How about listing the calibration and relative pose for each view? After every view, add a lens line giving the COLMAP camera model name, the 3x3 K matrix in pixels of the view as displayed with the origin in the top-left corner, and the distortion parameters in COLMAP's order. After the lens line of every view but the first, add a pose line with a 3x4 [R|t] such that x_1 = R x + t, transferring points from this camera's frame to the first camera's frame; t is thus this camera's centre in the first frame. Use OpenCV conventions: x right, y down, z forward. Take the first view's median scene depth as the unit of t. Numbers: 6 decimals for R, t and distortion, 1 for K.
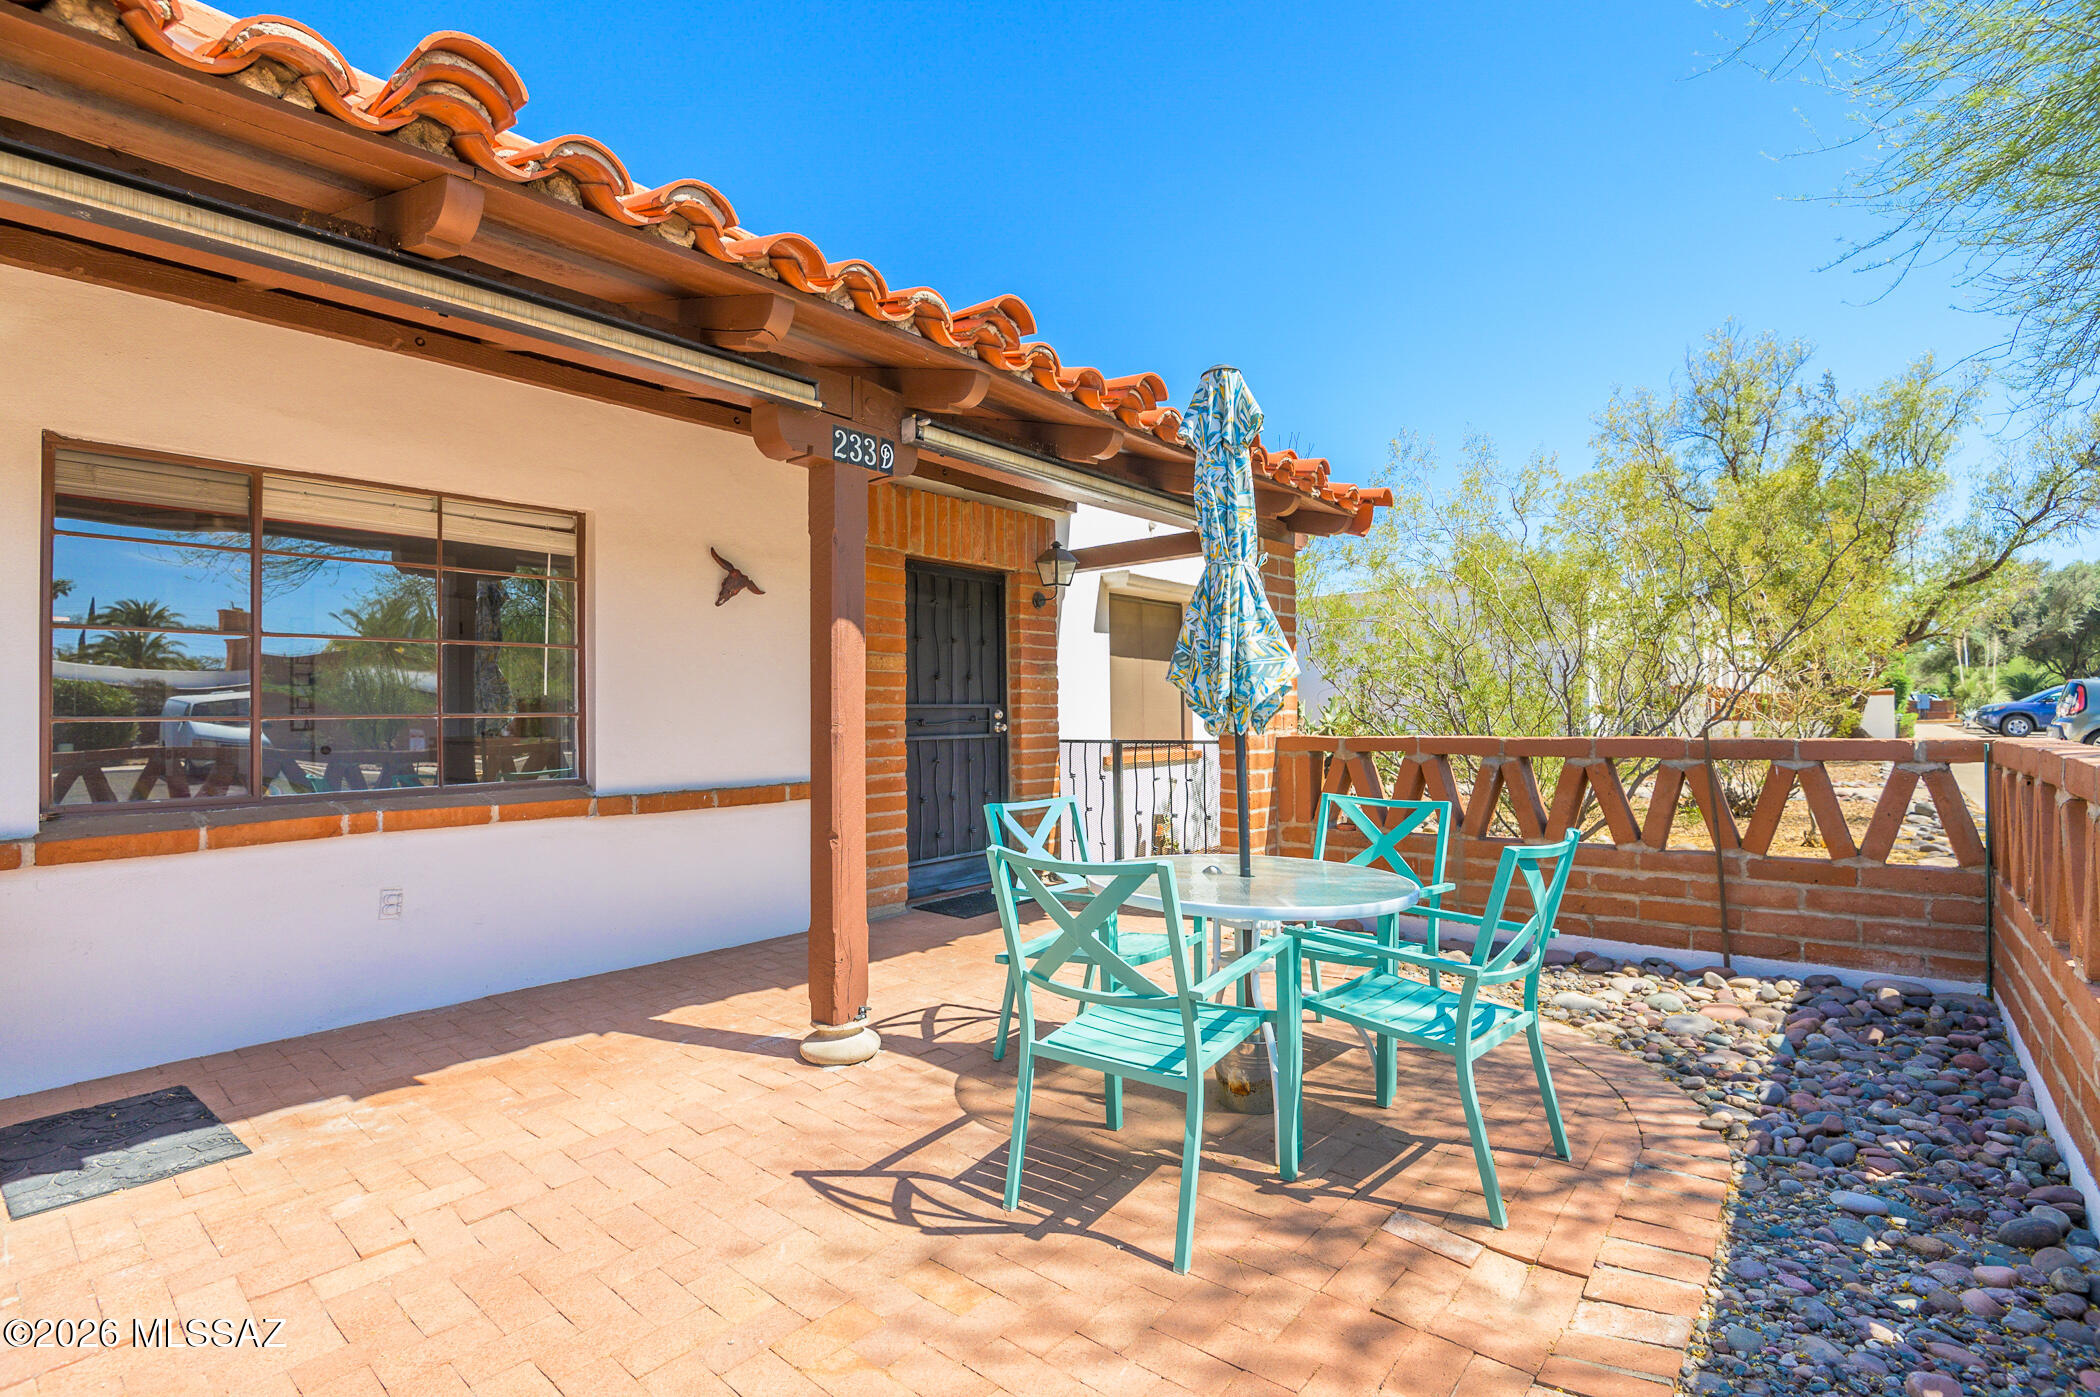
lens RADIAL K [[981.3, 0, 1044.7], [0, 981.3, 699.4], [0, 0, 1]] dist [0.000853, -0.001146]
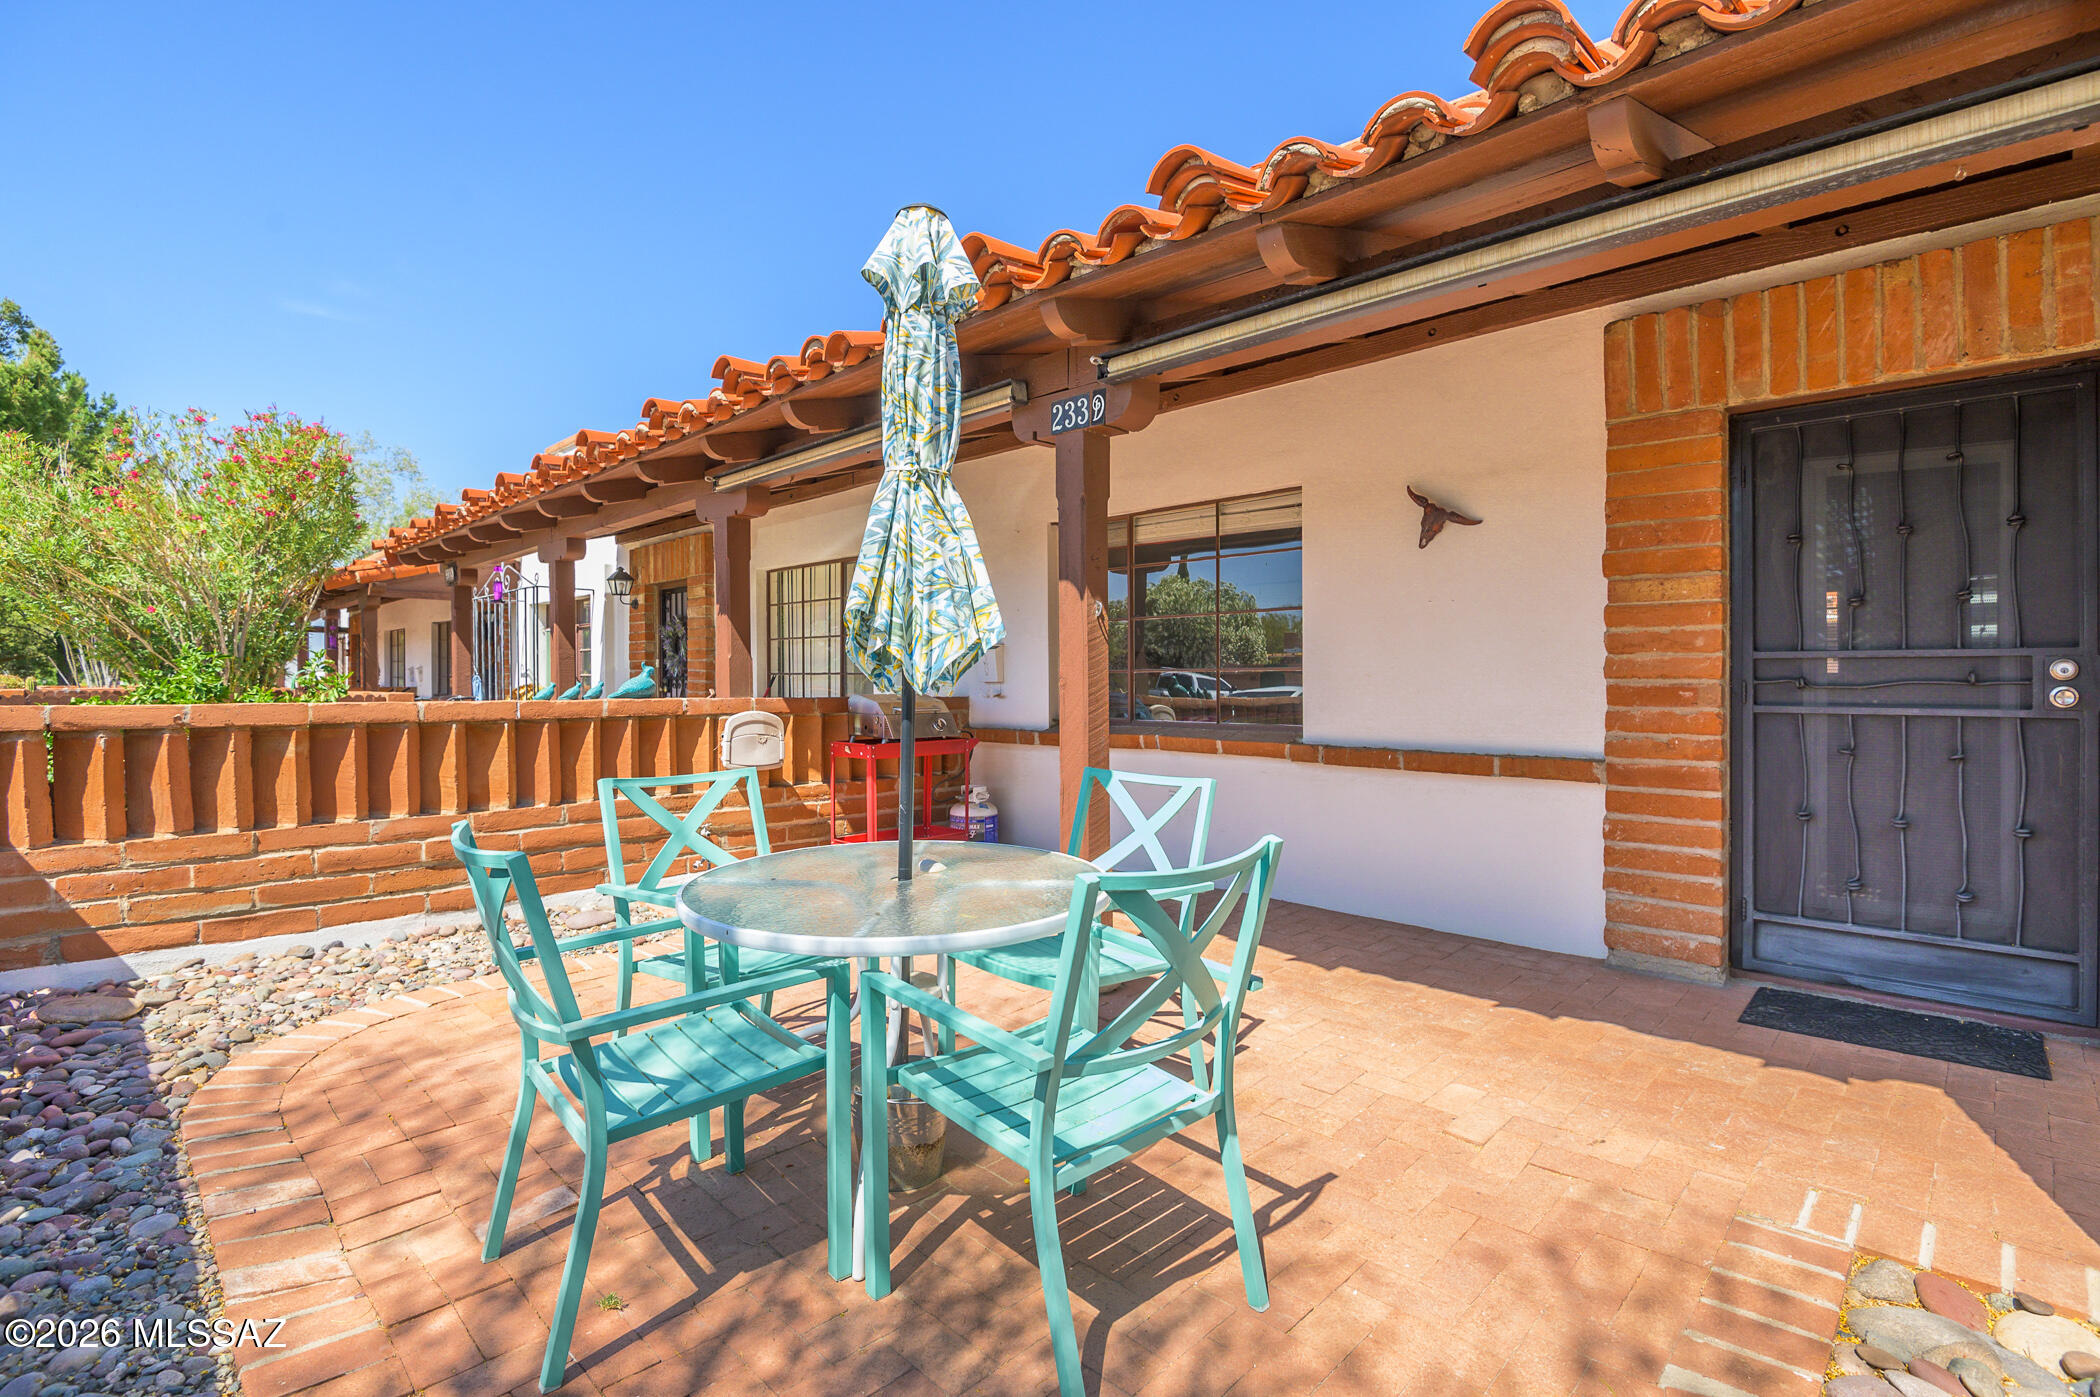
lens RADIAL K [[981.3, 0, 1051.0], [0, 981.3, 682.3], [0, 0, 1]] dist [0.000853, -0.001146]
pose [[-0.092333, 0.011629, -0.995660, 0.597325], [0.012159, 0.999870, 0.010551, 0.014241], [0.995654, -0.011132, -0.092463, 0.745029]]
